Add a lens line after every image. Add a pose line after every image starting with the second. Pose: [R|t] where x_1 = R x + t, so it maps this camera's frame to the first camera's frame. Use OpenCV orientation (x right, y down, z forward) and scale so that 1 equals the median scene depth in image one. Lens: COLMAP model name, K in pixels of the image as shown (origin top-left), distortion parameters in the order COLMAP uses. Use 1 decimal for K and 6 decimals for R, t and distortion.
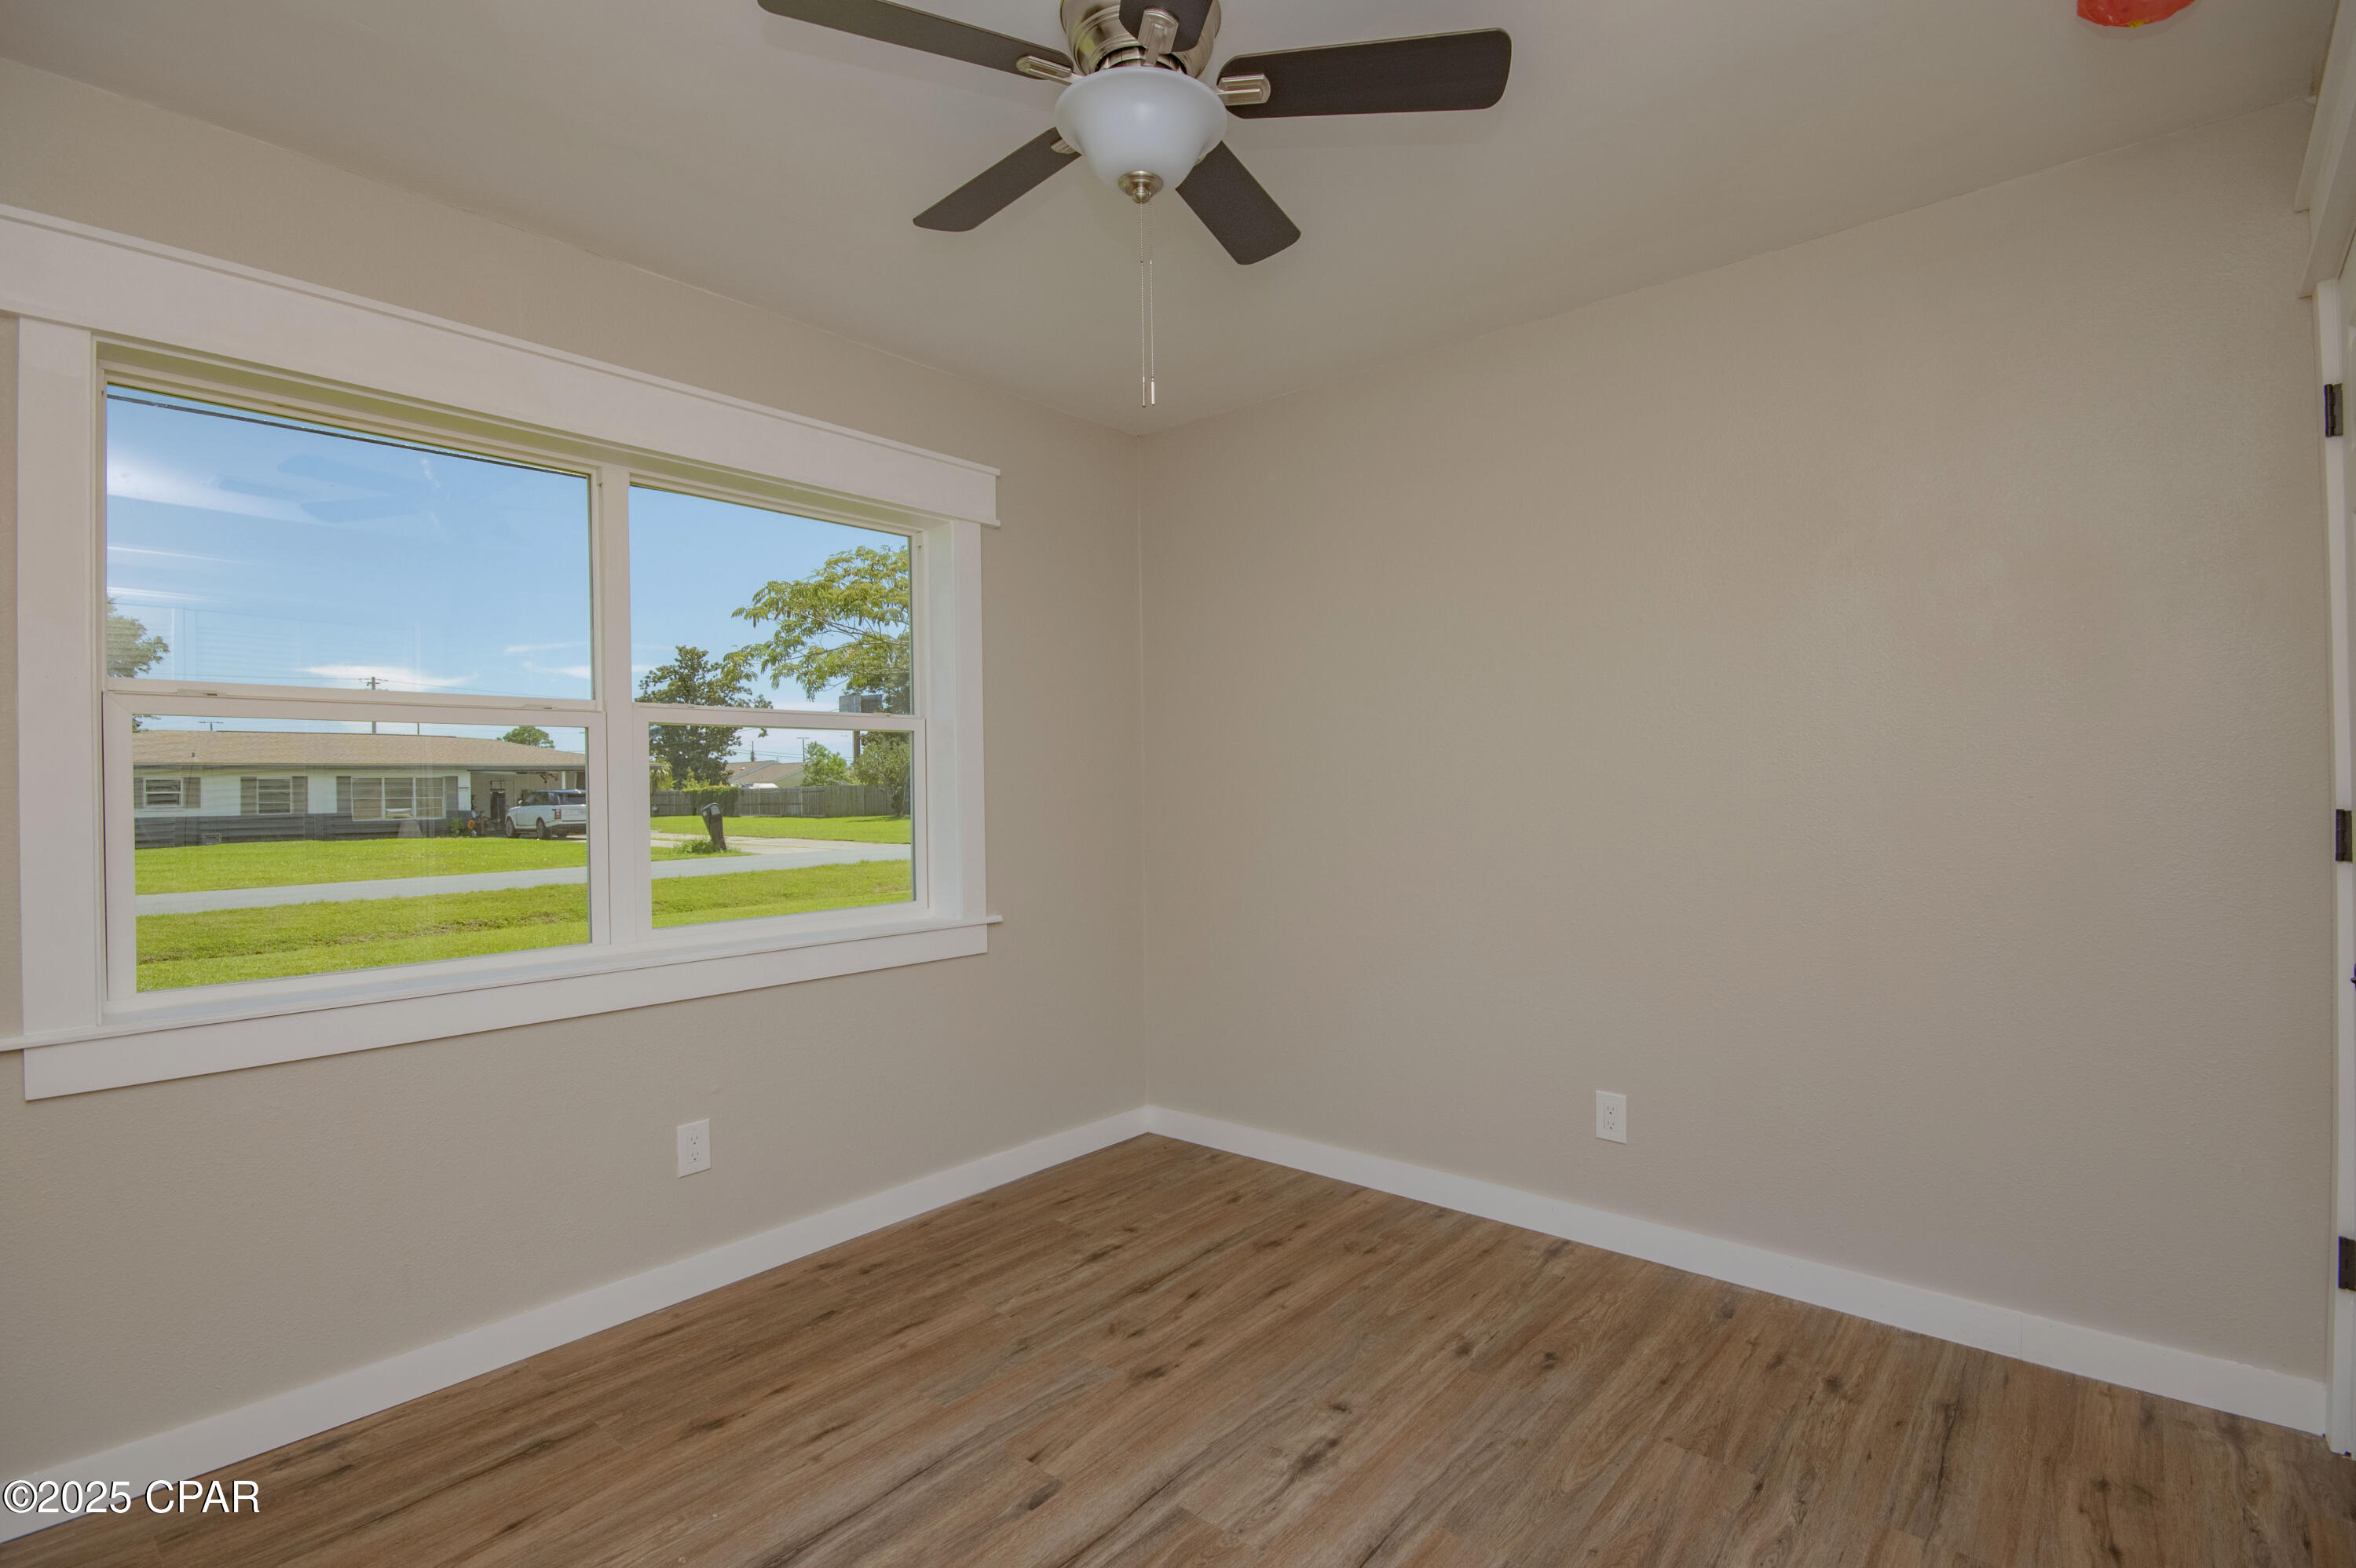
lens RADIAL K [[1077.1, 0, 1187.9], [0, 1077.1, 786.8], [0, 0, 1]] dist [-0.001486, -0.001383]
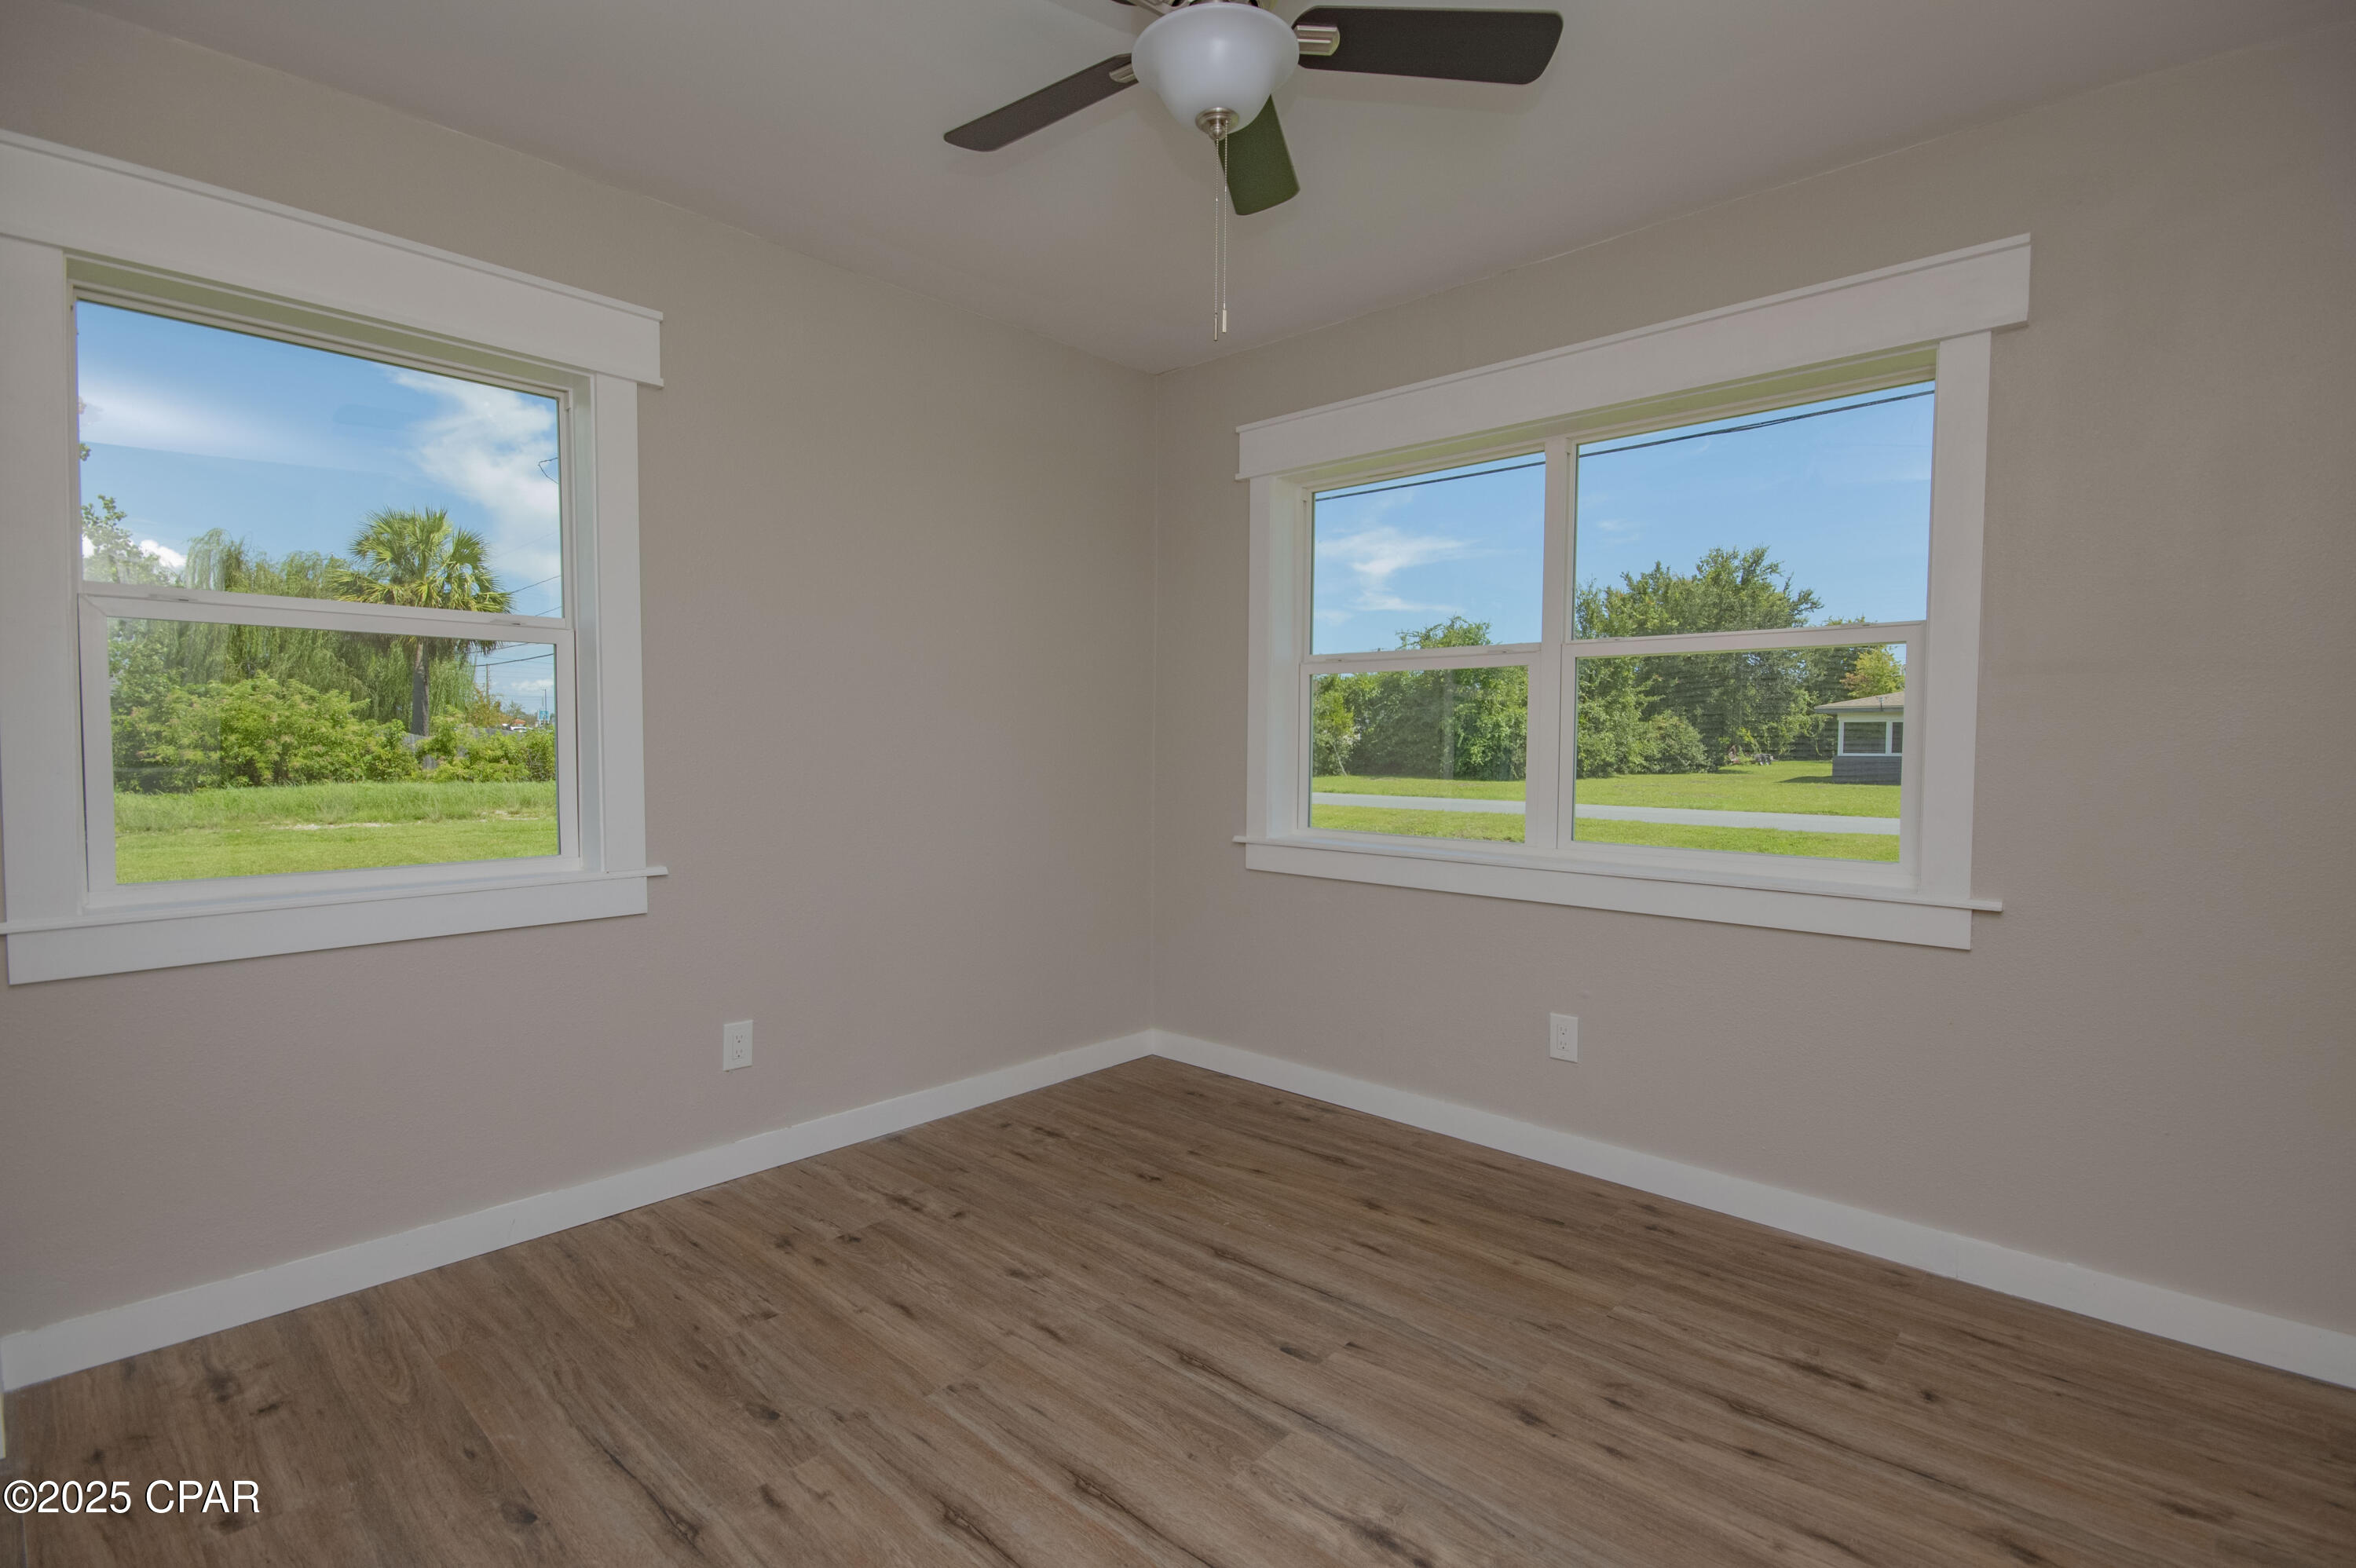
lens RADIAL K [[1077.1, 0, 1187.9], [0, 1077.1, 786.8], [0, 0, 1]] dist [-0.001486, -0.001383]
pose [[-0.028305, 0.059607, -0.997821, 0.756884], [-0.004329, 0.998204, 0.059753, 0.011423], [0.999590, 0.006011, -0.027996, 0.740632]]
